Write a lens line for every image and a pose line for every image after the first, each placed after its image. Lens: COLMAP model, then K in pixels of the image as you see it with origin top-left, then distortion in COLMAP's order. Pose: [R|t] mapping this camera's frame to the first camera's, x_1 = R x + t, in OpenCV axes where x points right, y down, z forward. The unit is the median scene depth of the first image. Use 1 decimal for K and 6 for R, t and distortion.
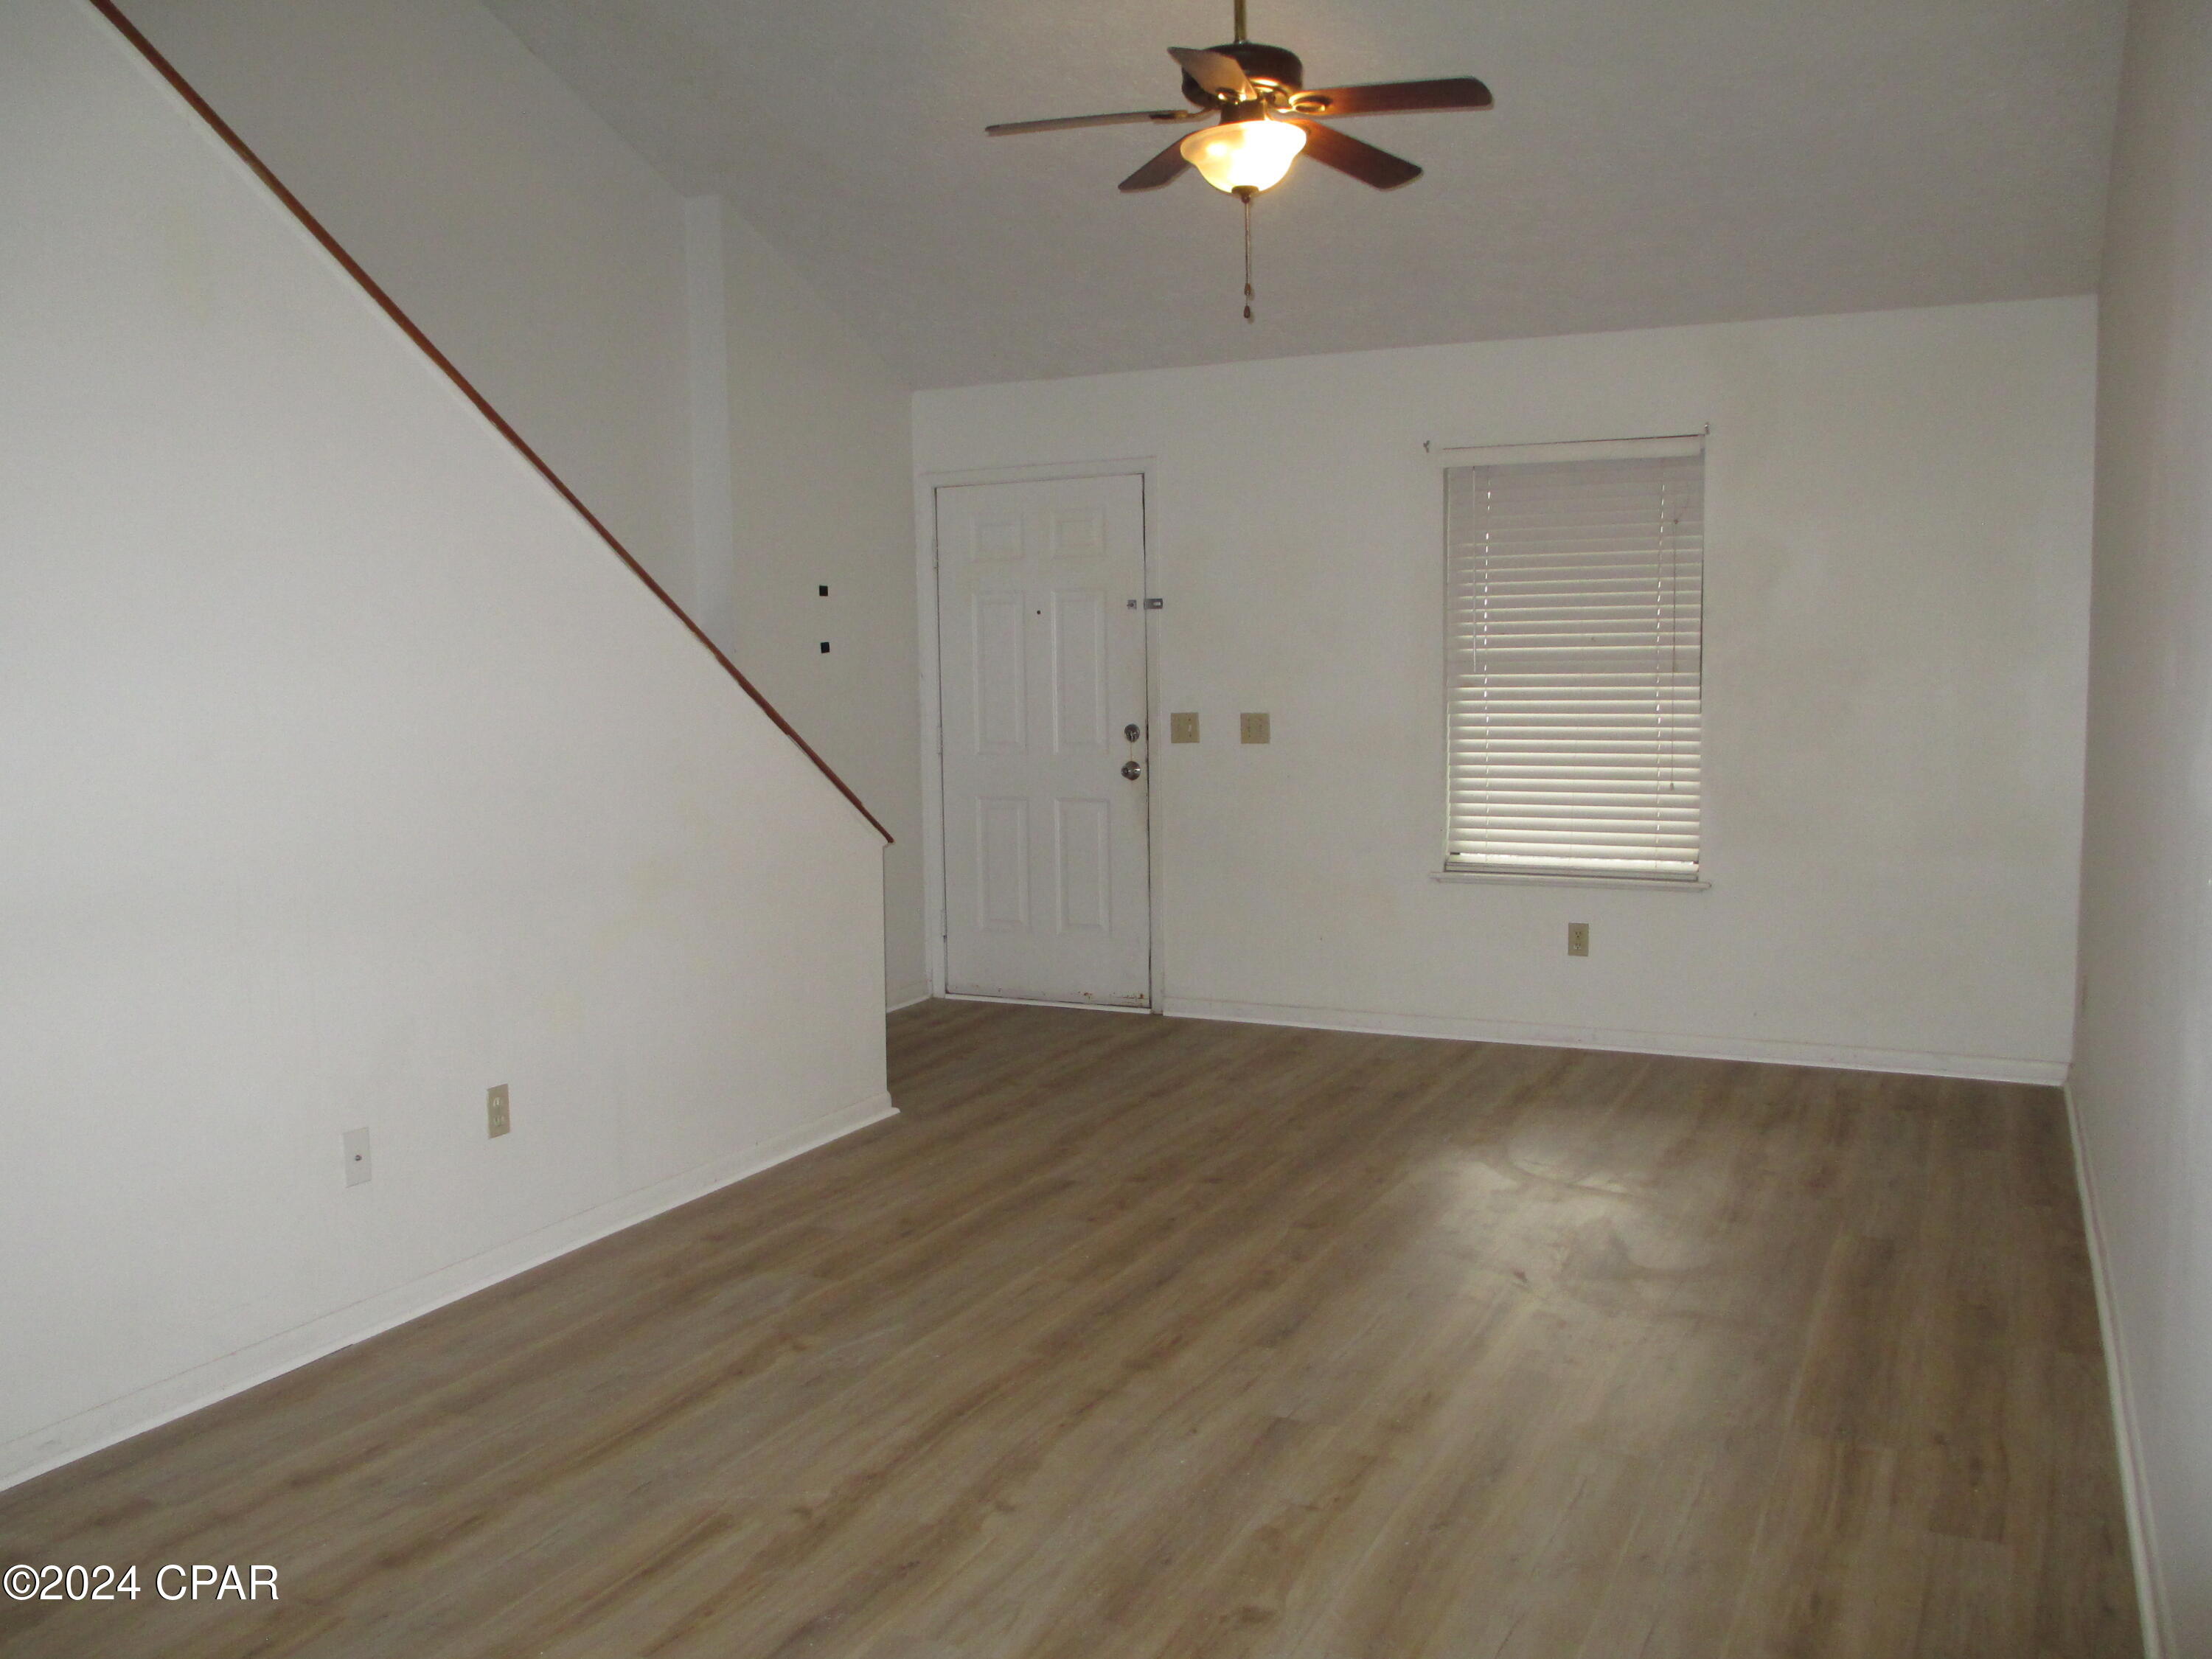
lens RADIAL K [[1843.9, 0, 1113.7], [0, 1843.9, 840.3], [0, 0, 1]] dist [-0.052825, 0.005220]
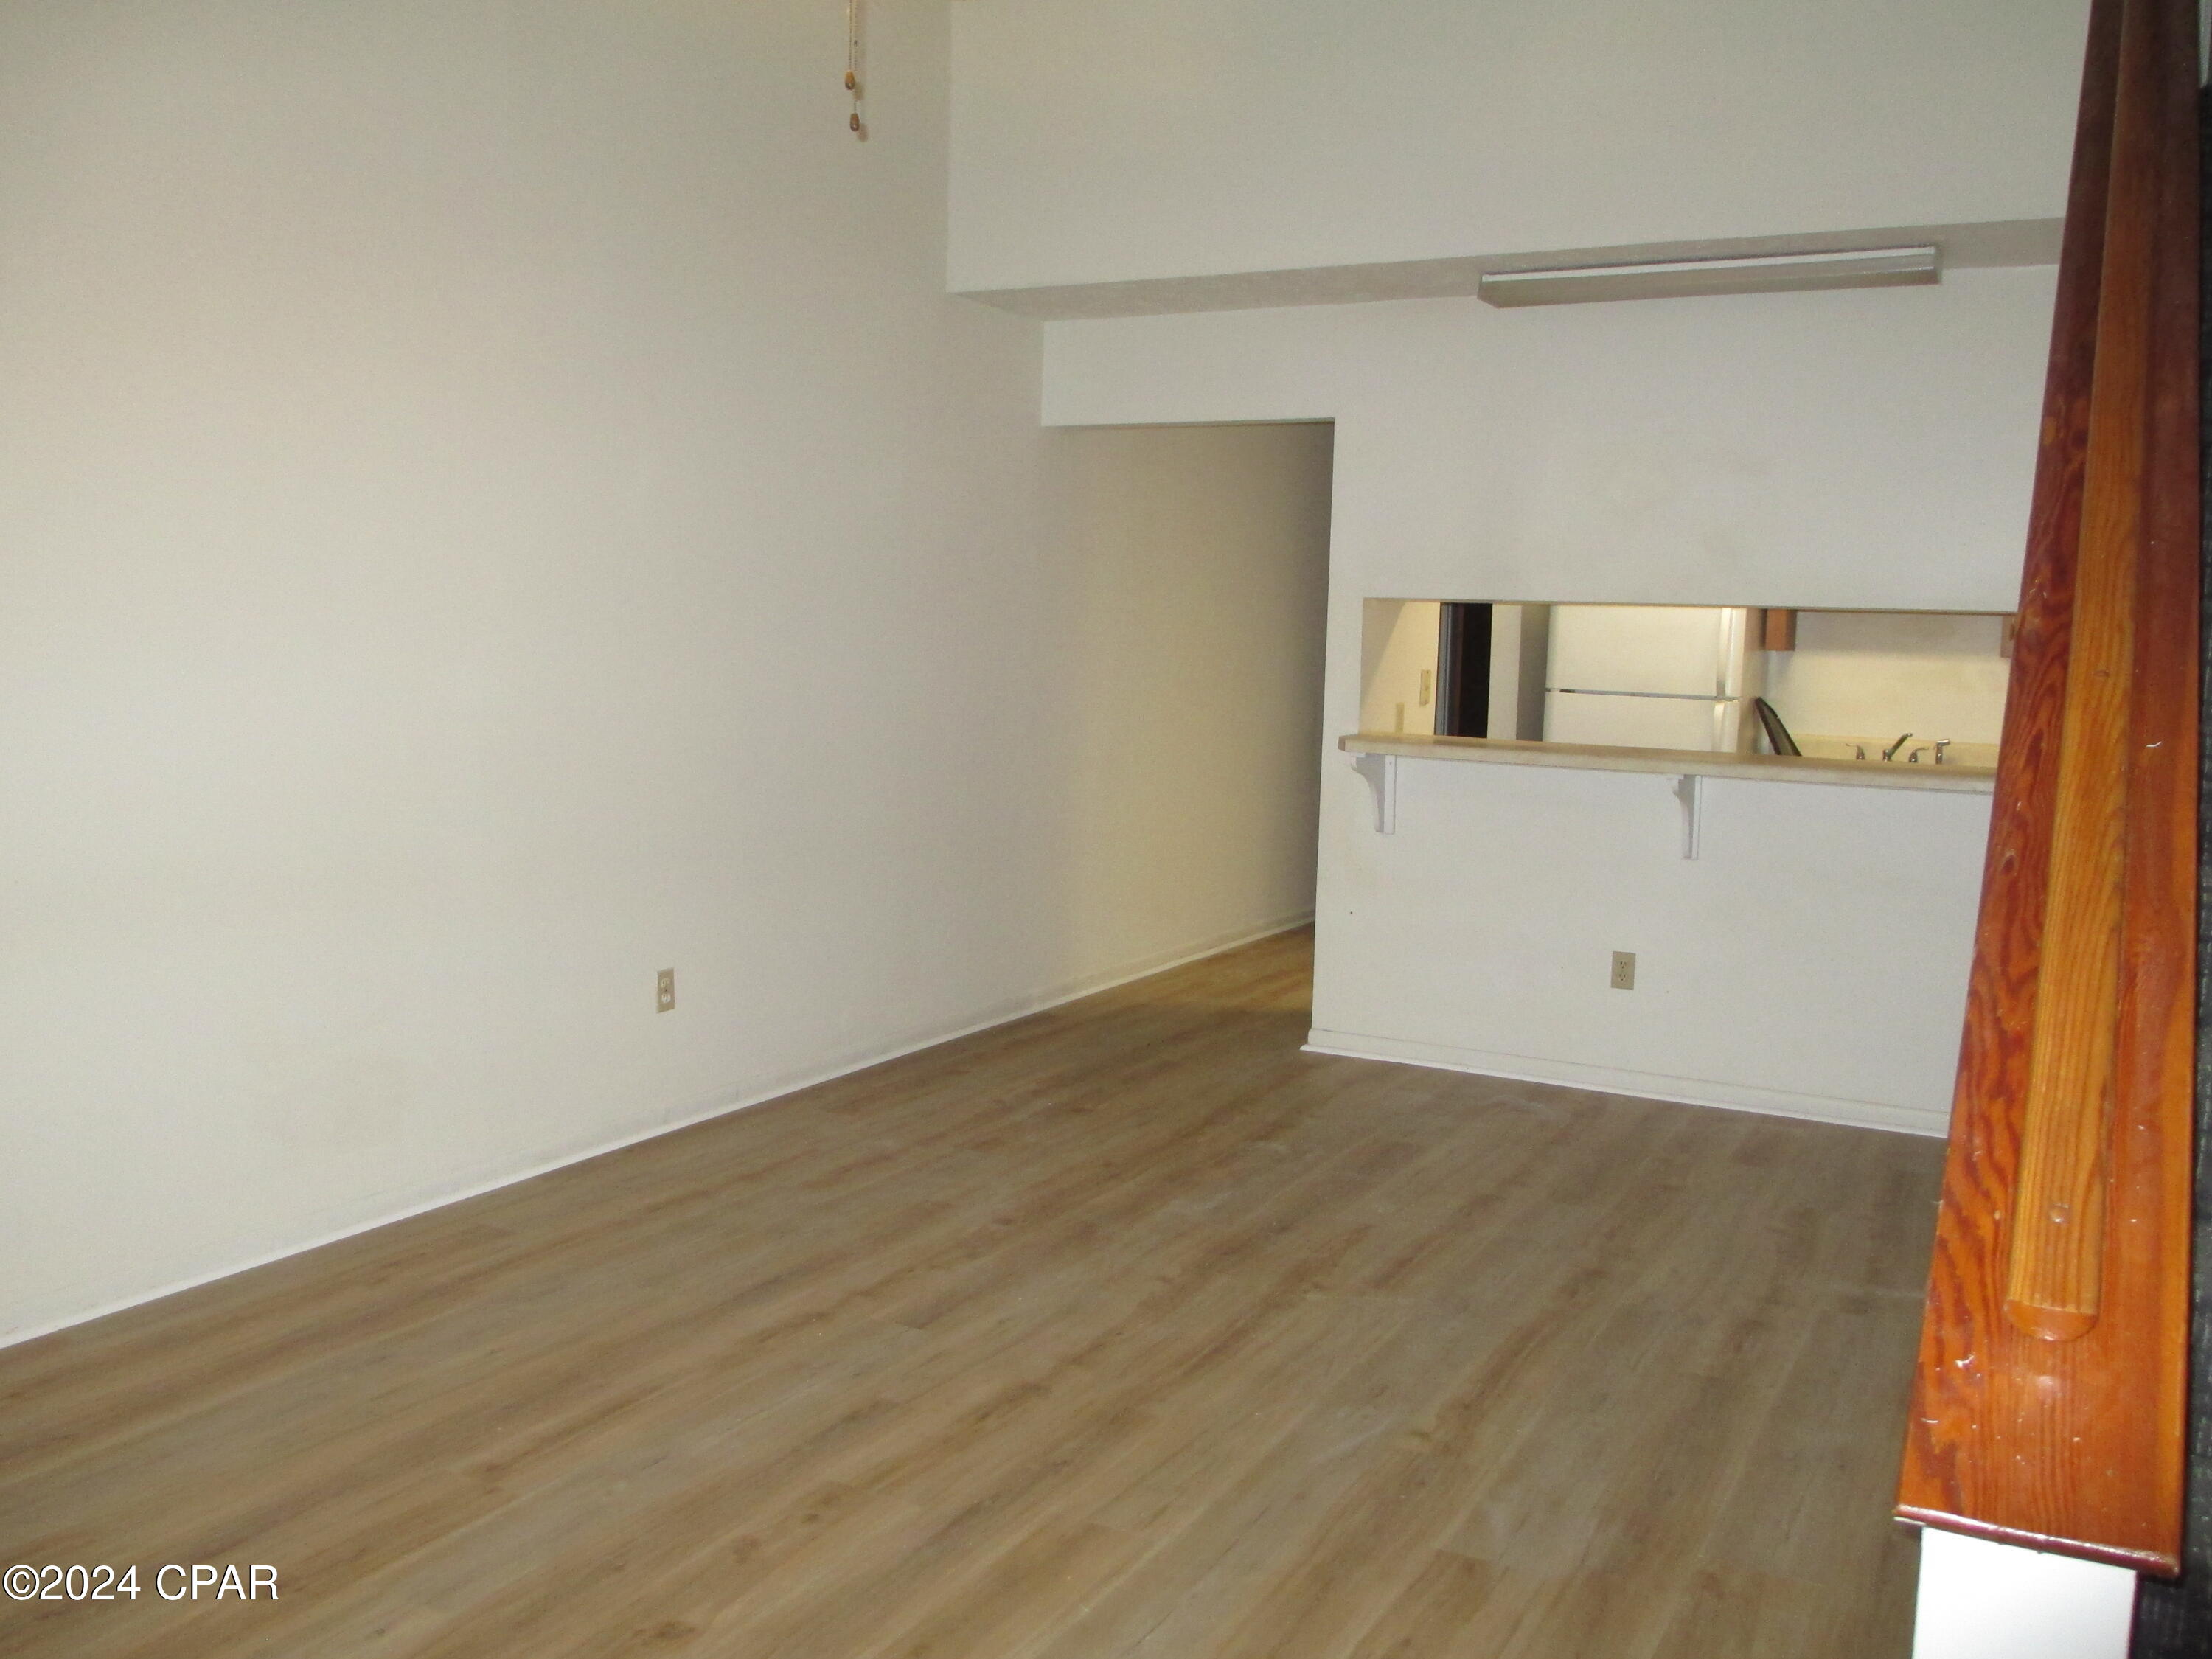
lens RADIAL K [[1843.9, 0, 1113.7], [0, 1843.9, 840.3], [0, 0, 1]] dist [-0.052825, 0.005220]
pose [[-0.998873, -0.017466, 0.044125, -0.066189], [-0.007900, 0.978035, 0.208289, -0.189466], [-0.046794, 0.207706, -0.977071, 1.953710]]
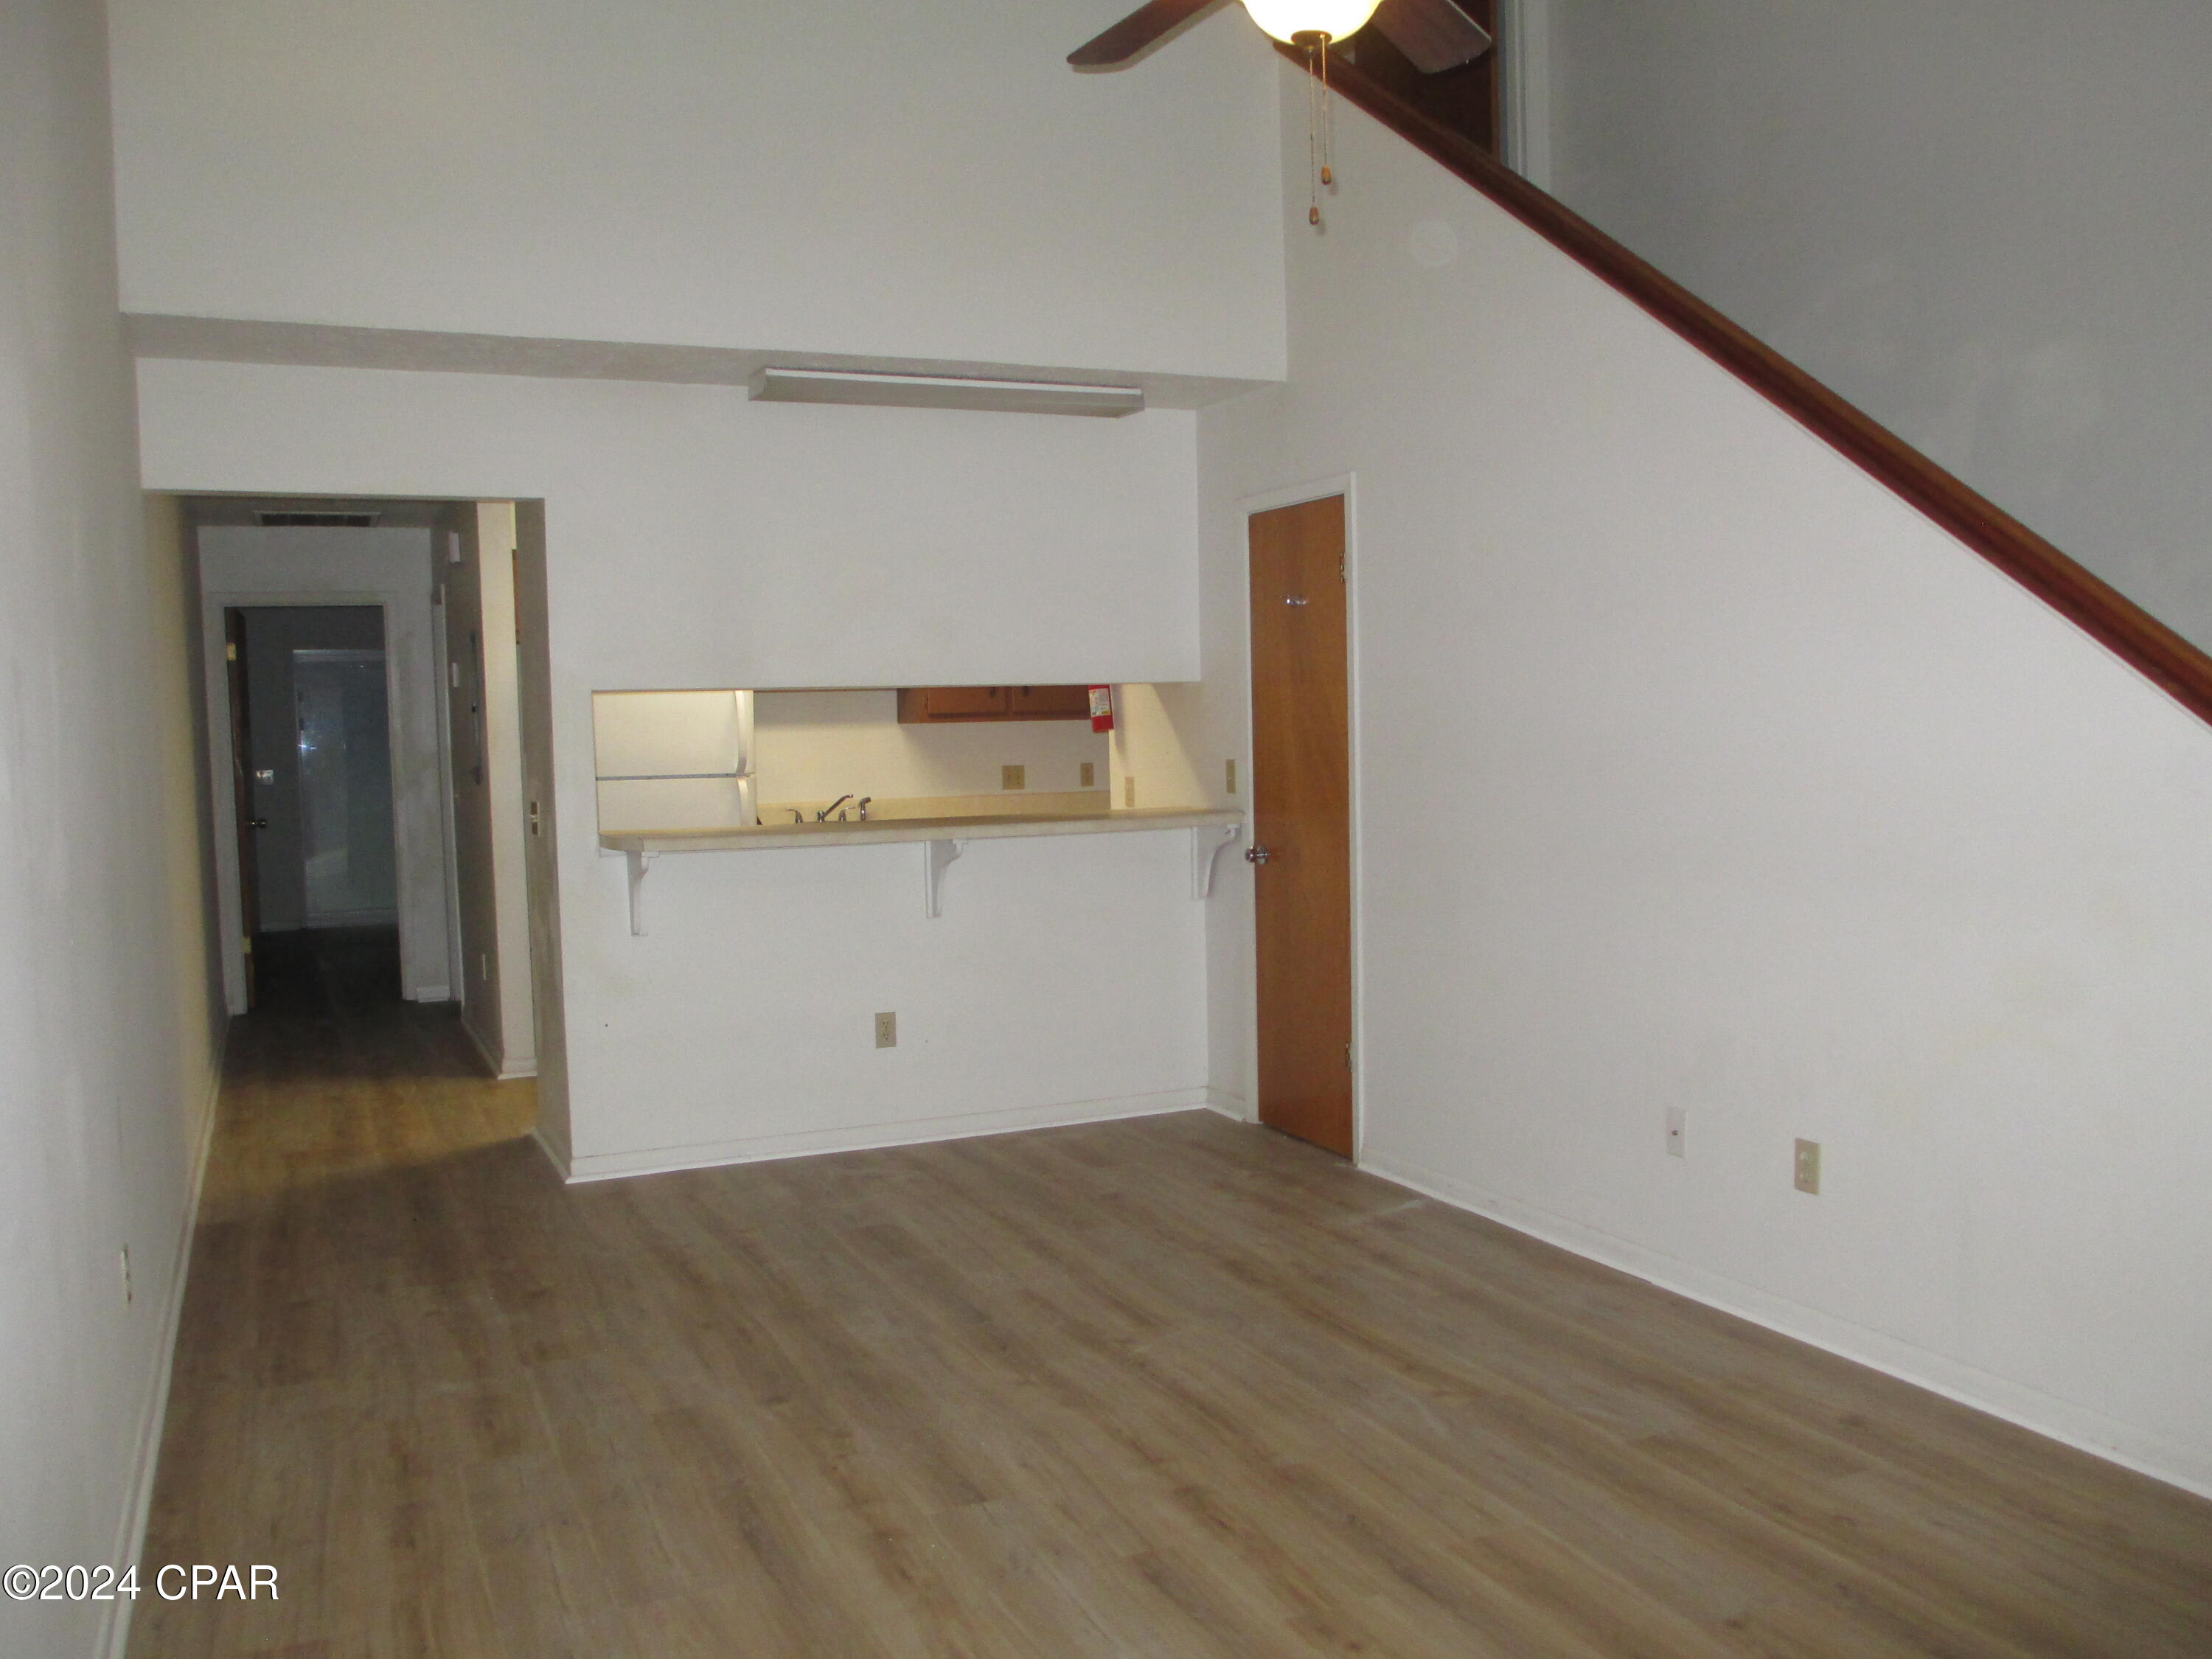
lens RADIAL K [[1839.9, 0, 1104.0], [0, 1839.9, 851.6], [0, 0, 1]] dist [-0.082224, 0.068959]
pose [[-0.640866, 0.085316, -0.762898, 0.747528], [-0.042930, 0.988266, 0.146582, -0.169652], [0.766452, 0.126691, -0.629683, 1.584649]]
